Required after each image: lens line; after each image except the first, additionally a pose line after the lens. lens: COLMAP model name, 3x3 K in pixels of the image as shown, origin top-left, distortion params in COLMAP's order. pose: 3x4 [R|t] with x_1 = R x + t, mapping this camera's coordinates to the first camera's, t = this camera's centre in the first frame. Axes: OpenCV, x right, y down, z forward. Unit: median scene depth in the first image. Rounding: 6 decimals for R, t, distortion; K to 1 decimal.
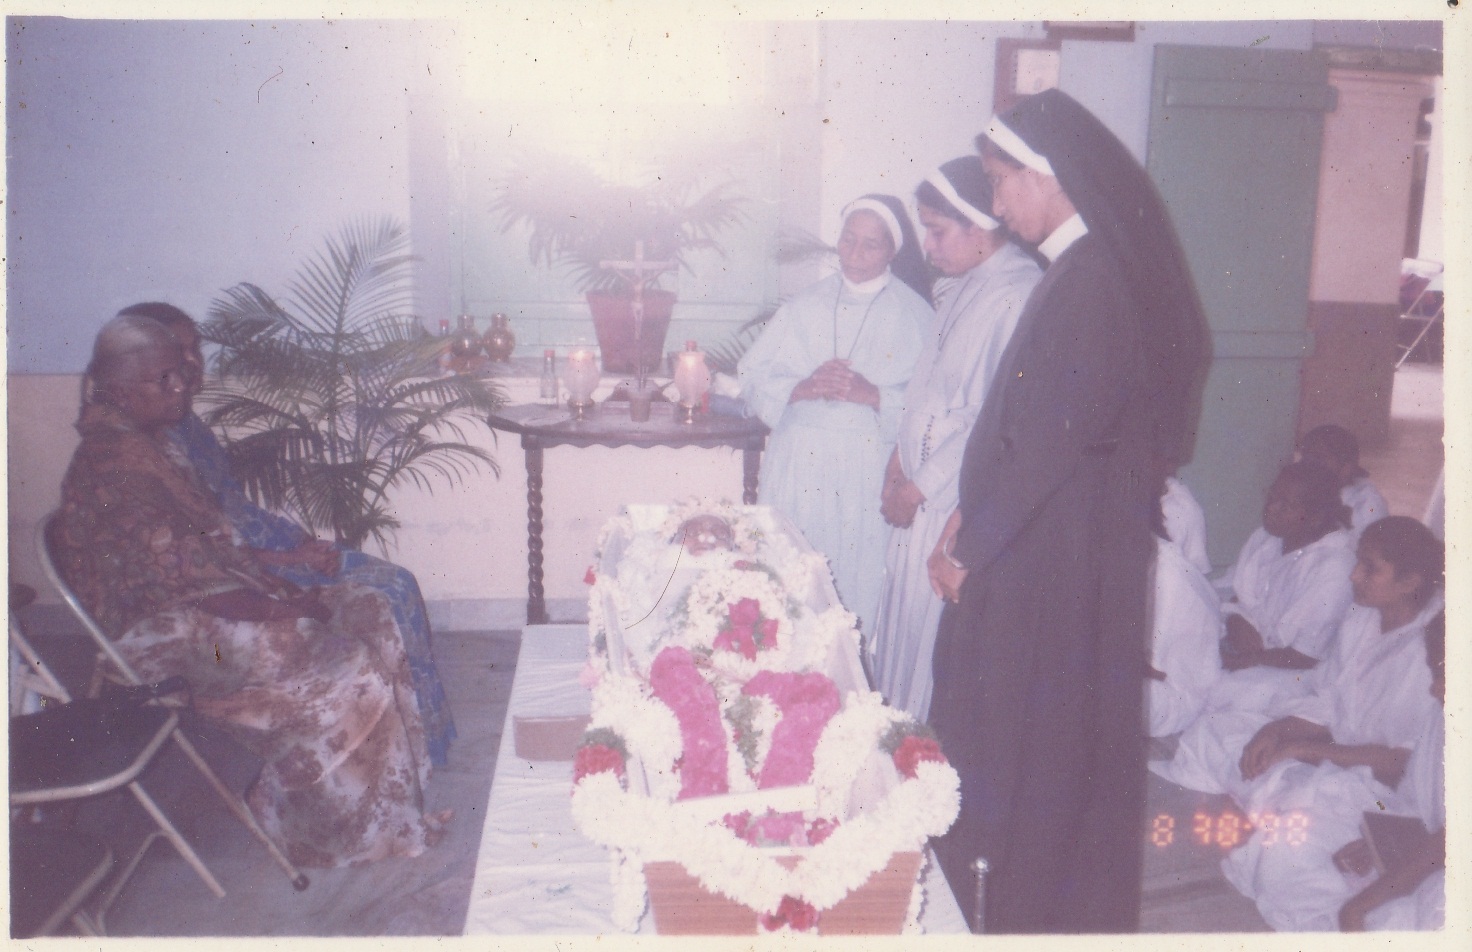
lens RADIAL K [[1419.6, 0, 736.0], [0, 1419.6, 476.0], [0, 0, 1]] dist [-0.014929, -0.138503]
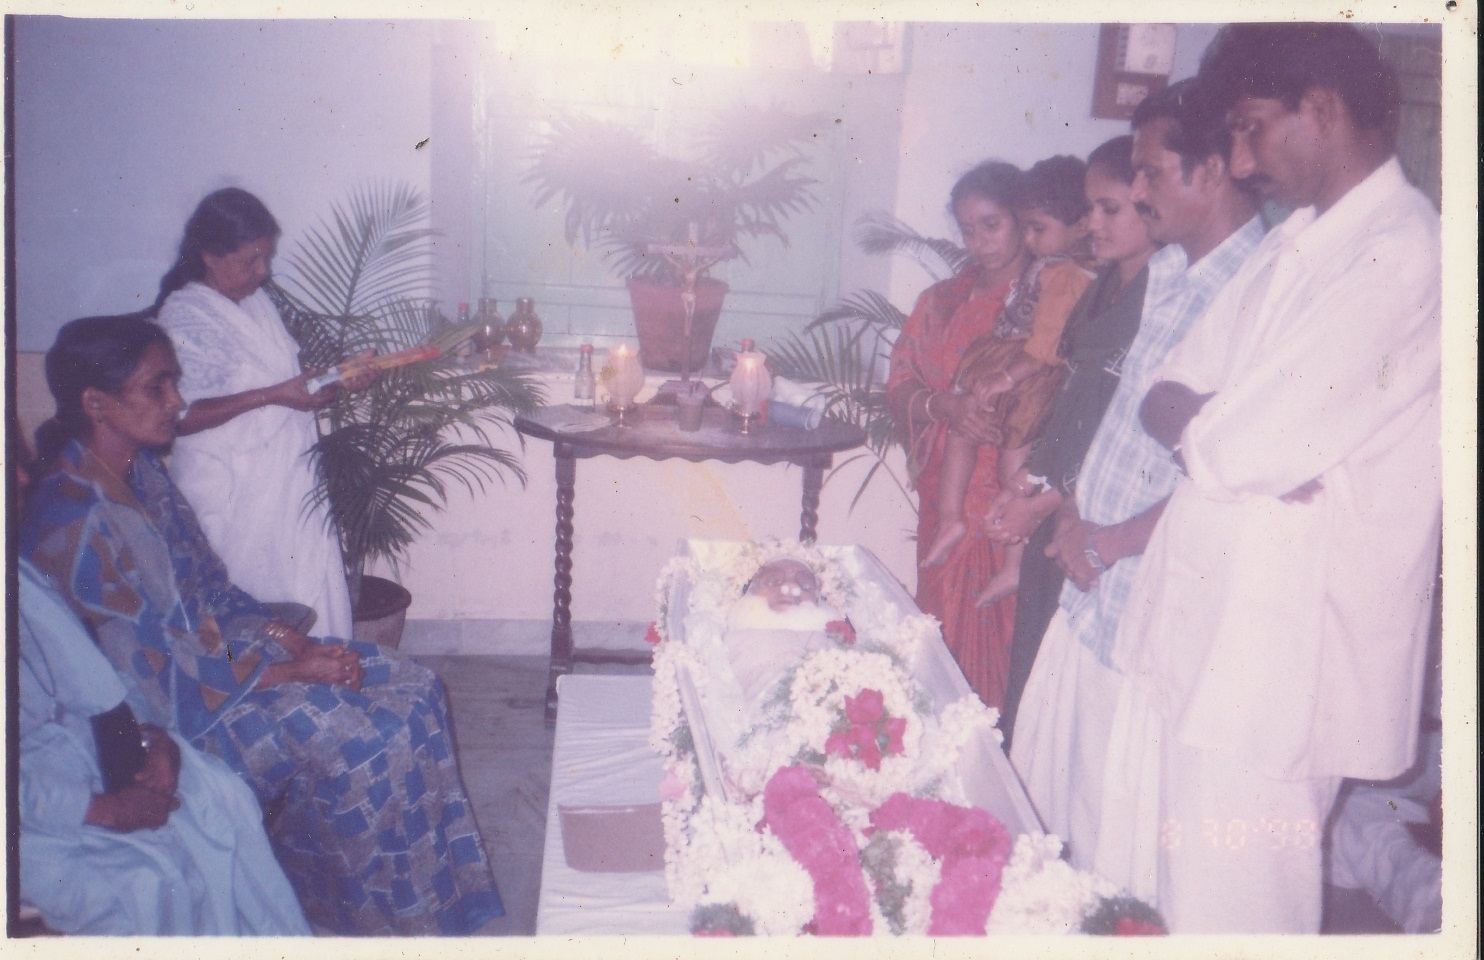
lens RADIAL K [[1400.7, 0, 742.0], [0, 1400.7, 480.0], [0, 0, 1]] dist [-0.043266, -0.005997]
pose [[0.999184, 0.032838, 0.023506, -0.054069], [-0.033485, 0.999056, 0.027677, -0.032661], [-0.022575, -0.028441, 0.999341, 0.135280]]
